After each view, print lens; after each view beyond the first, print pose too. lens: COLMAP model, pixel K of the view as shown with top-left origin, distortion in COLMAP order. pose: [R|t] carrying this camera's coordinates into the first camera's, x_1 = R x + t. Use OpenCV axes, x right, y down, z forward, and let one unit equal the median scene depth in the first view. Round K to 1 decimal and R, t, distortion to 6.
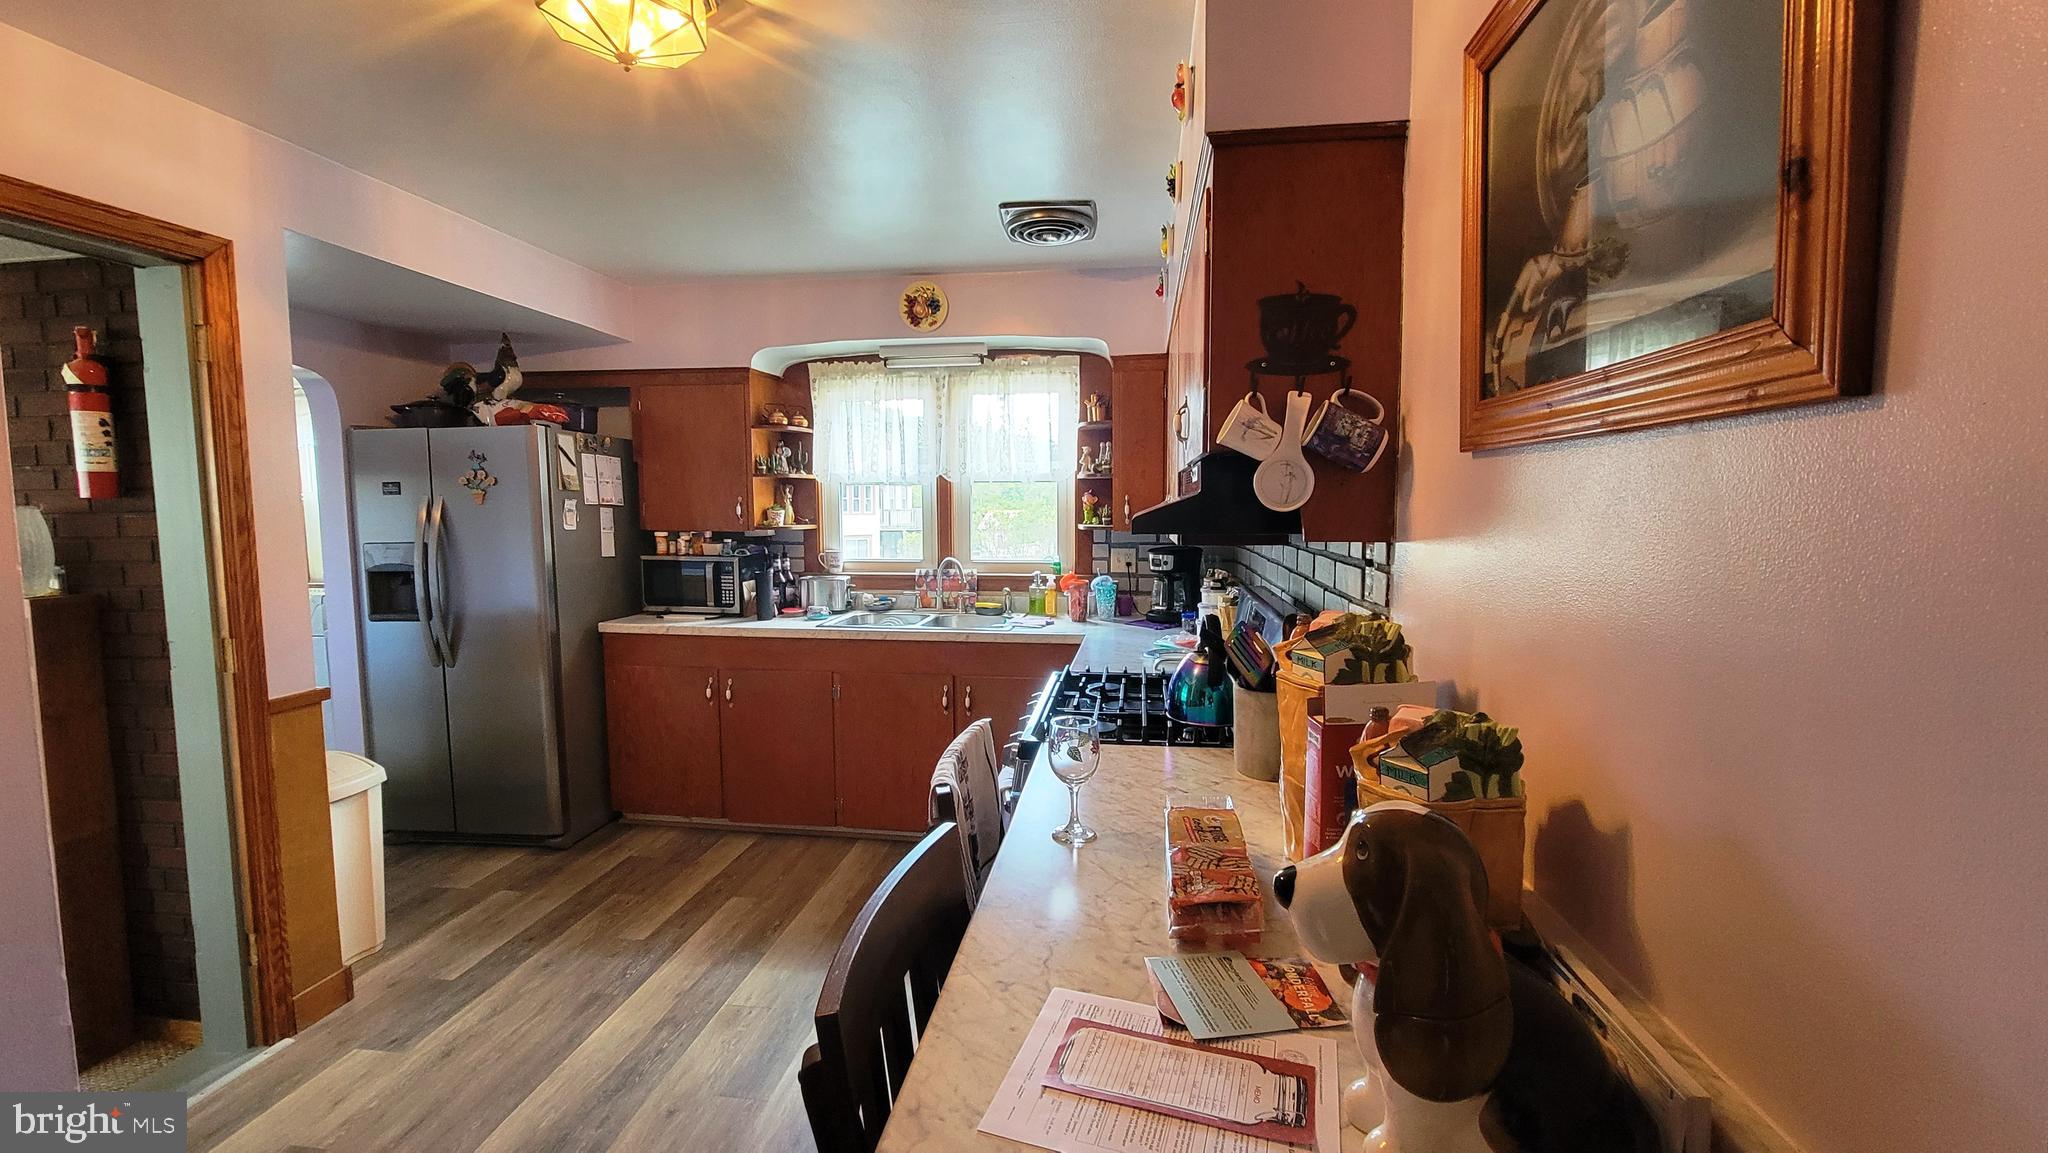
lens RADIAL K [[834.2, 0, 1033.1], [0, 834.2, 571.2], [0, 0, 1]] dist [-0.002642, 0.000331]
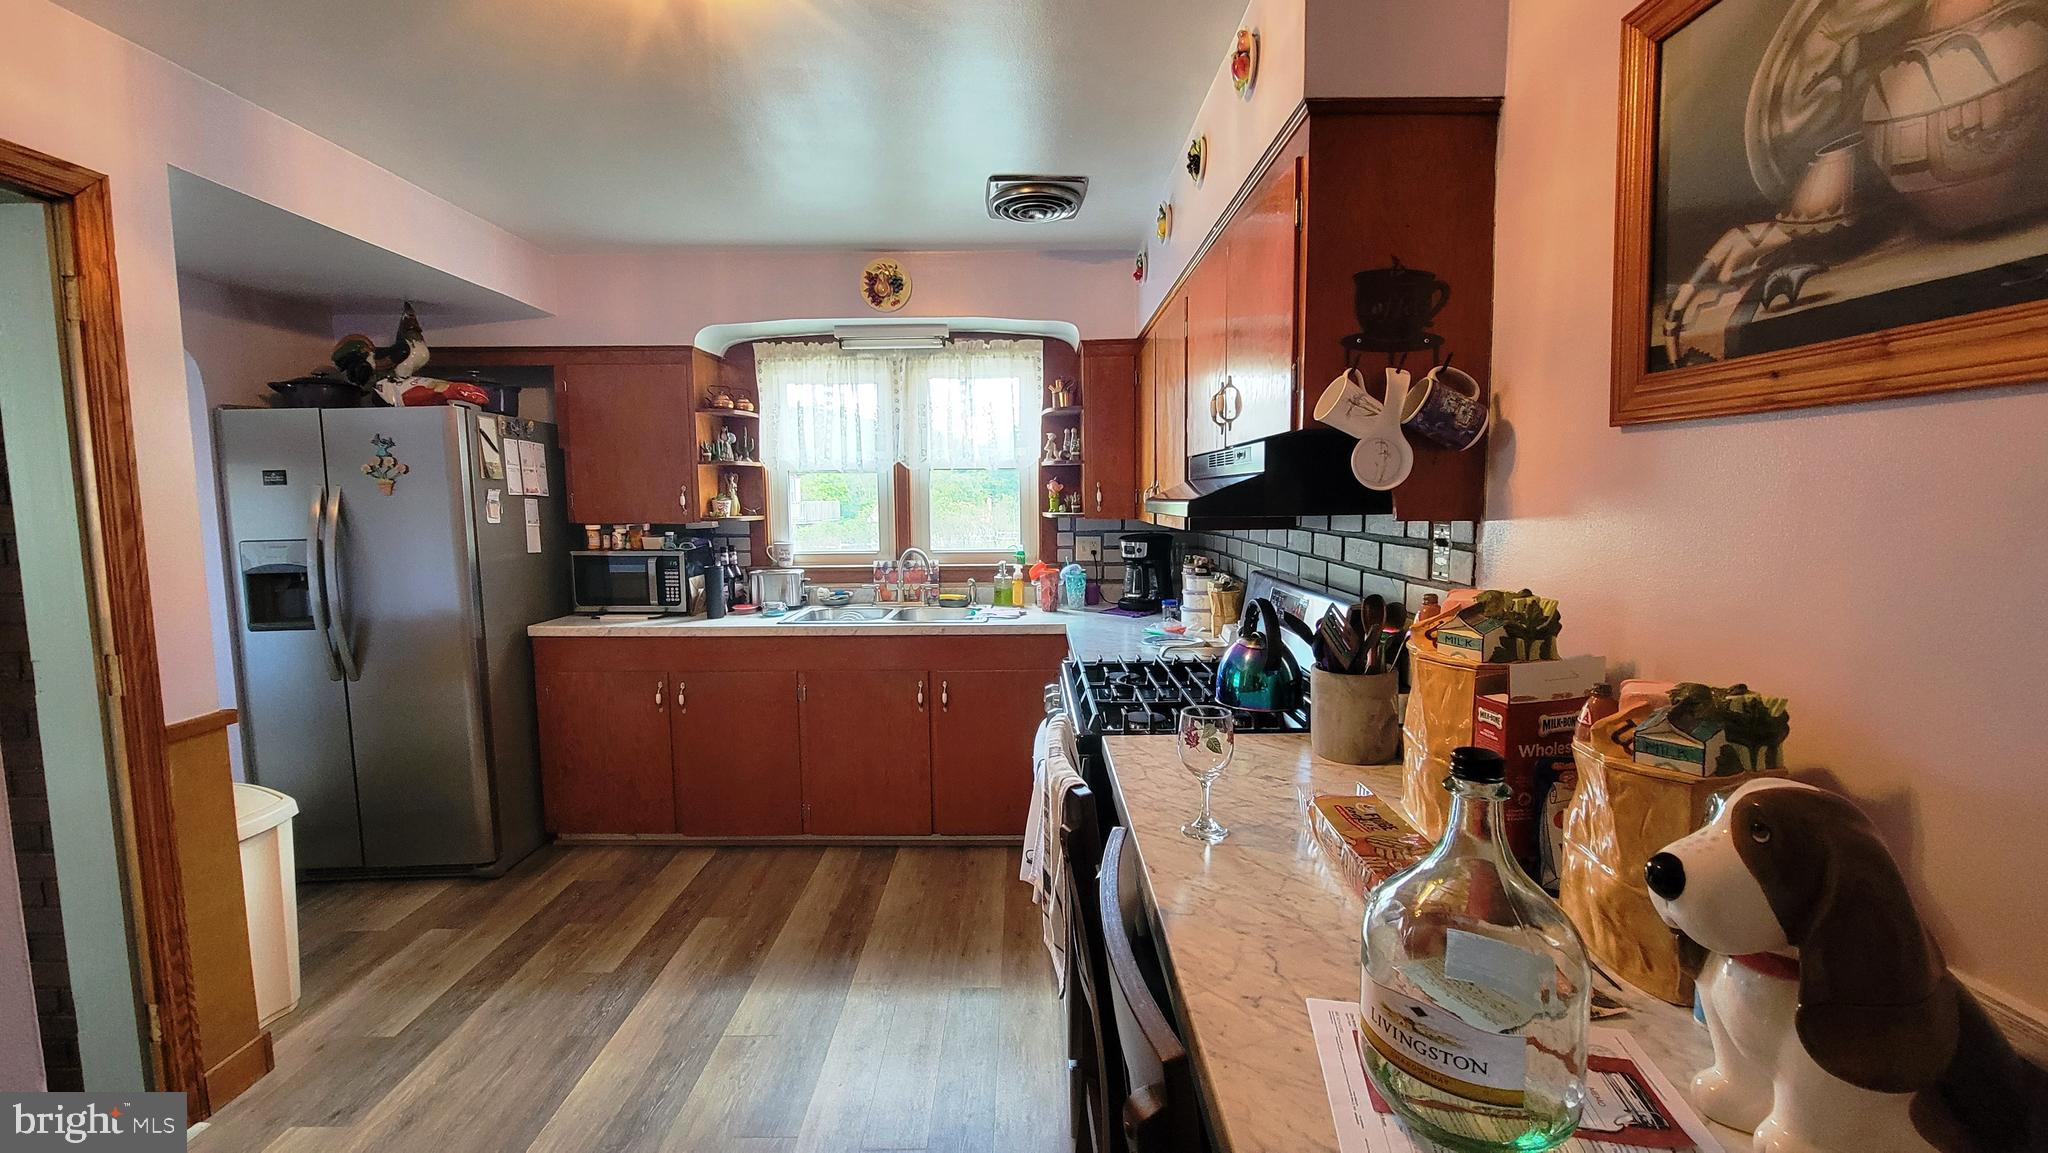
lens RADIAL K [[834.2, 0, 1023.4], [0, 834.2, 569.3], [0, 0, 1]] dist [-0.002642, 0.000331]
pose [[0.991281, -0.017959, 0.130537, -0.127630], [0.017103, 0.999824, 0.007680, 0.003509], [-0.130652, -0.005381, 0.991414, 0.040857]]
